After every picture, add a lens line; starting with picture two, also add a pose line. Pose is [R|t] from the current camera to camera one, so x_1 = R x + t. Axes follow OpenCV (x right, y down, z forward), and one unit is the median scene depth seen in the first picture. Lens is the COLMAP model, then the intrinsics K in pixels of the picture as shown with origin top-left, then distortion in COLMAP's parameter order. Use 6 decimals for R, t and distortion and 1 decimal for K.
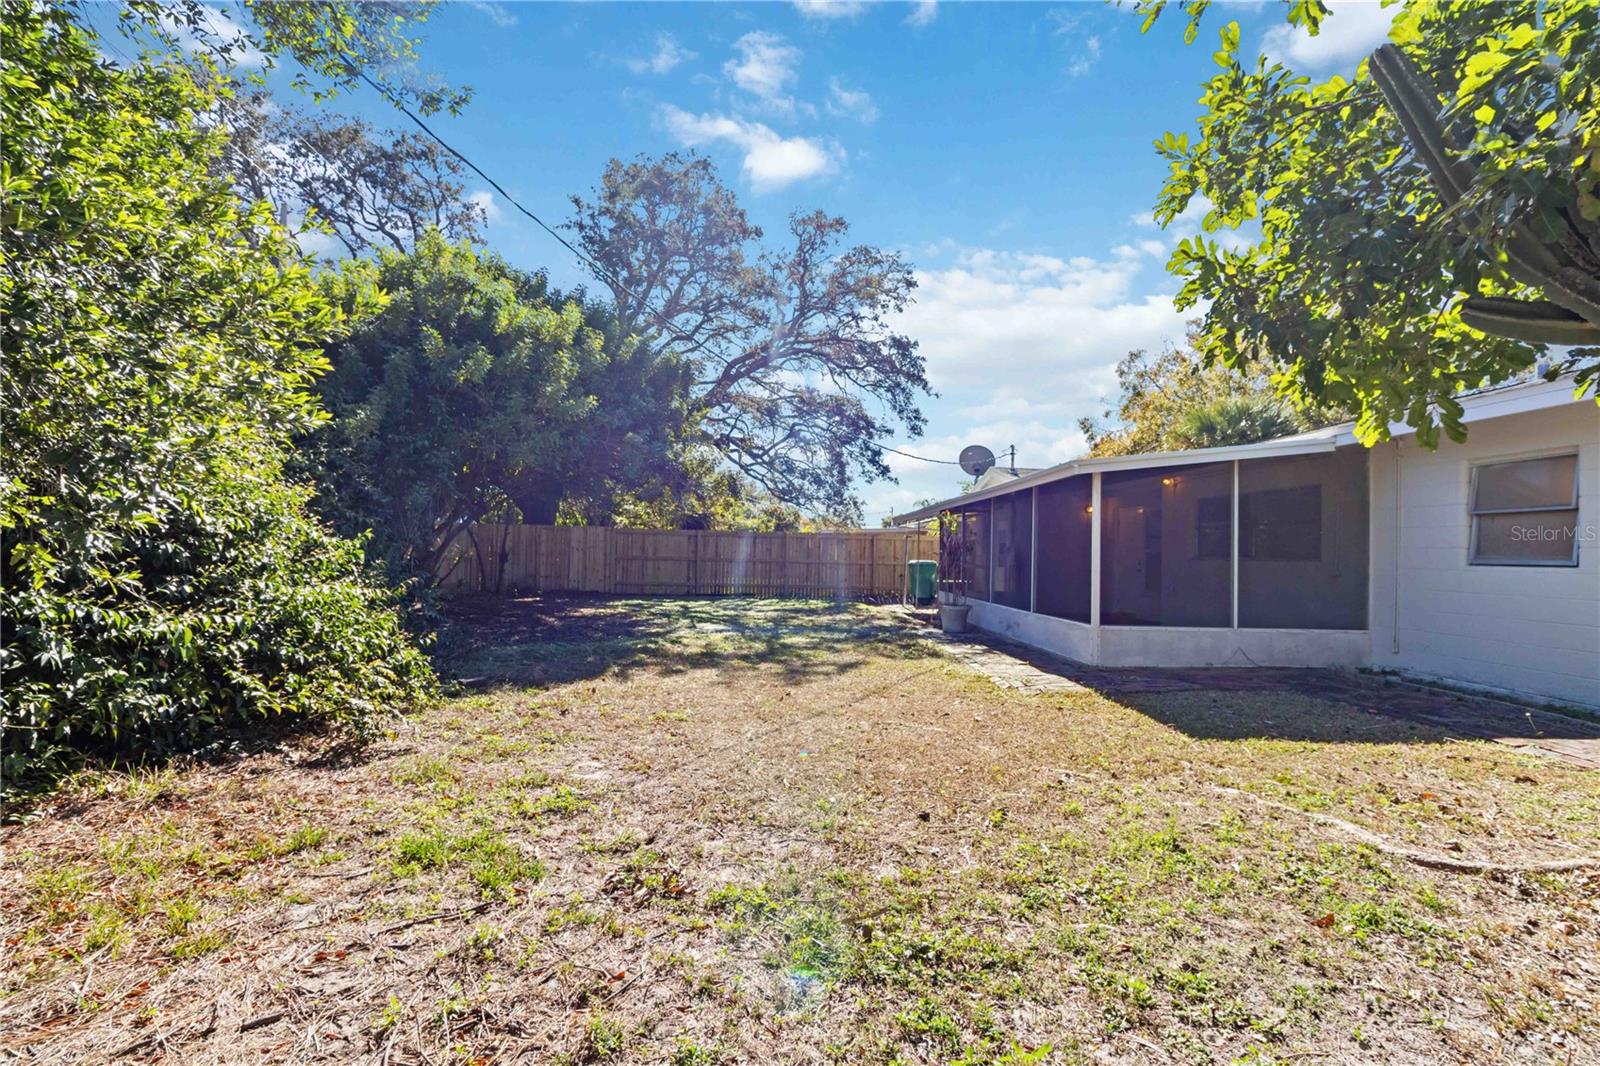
lens RADIAL K [[739.9, 0, 808.3], [0, 739.9, 526.2], [0, 0, 1]] dist [0.004094, 0.000663]
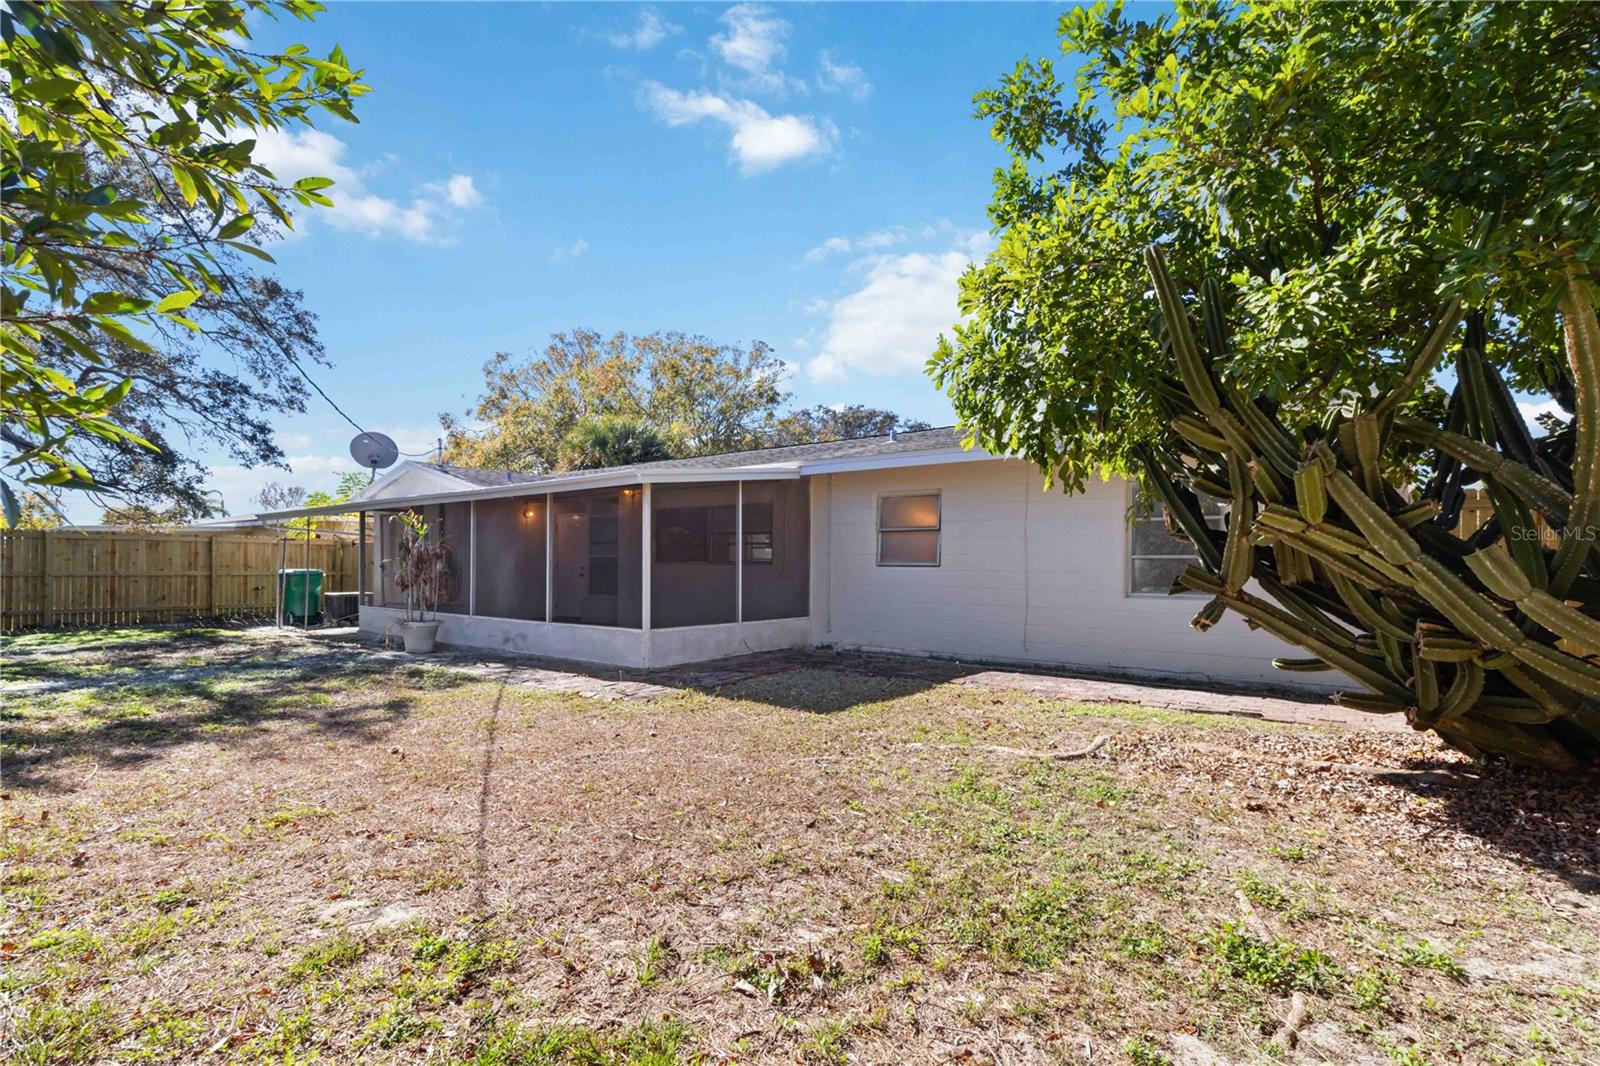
lens RADIAL K [[754.1, 0, 799.9], [0, 754.1, 551.1], [0, 0, 1]] dist [0.002189, 0.000424]
pose [[0.642581, -0.001787, 0.766216, -0.288446], [-0.021492, 0.999562, 0.020356, -0.003134], [-0.765917, -0.029548, 0.642261, 0.156259]]
